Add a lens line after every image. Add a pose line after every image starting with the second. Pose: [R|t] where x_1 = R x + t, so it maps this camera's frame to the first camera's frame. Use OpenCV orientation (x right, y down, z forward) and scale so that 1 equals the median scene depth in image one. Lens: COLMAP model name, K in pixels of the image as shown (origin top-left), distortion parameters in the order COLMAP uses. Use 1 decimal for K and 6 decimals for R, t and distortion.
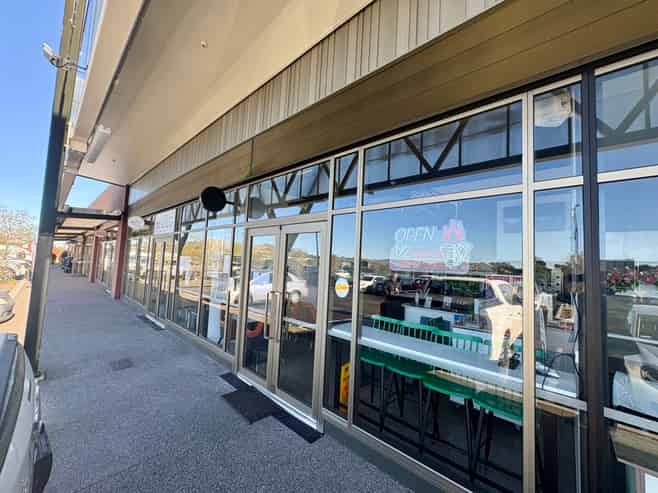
lens RADIAL K [[264.5, 0, 326.7], [0, 264.5, 245.4], [0, 0, 1]] dist [0.000149, 0.000119]
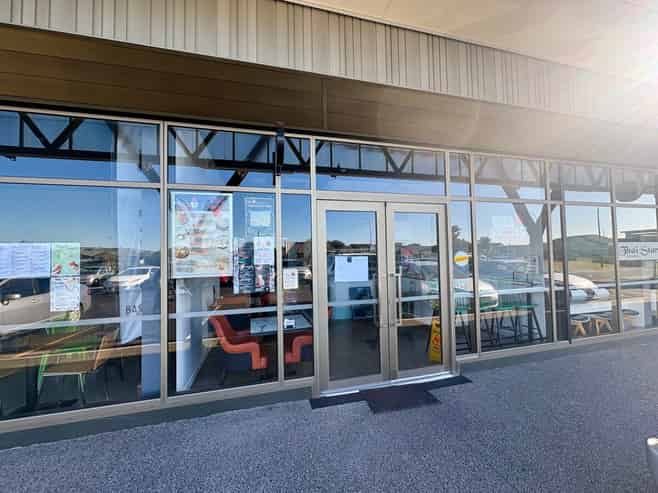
lens RADIAL K [[264.5, 0, 326.7], [0, 264.5, 245.4], [0, 0, 1]] dist [0.000149, 0.000119]
pose [[0.545659, -0.043711, 0.836867, -1.003064], [-0.004748, 0.998461, 0.055247, 0.018722], [-0.837994, -0.034119, 0.544612, 0.625992]]
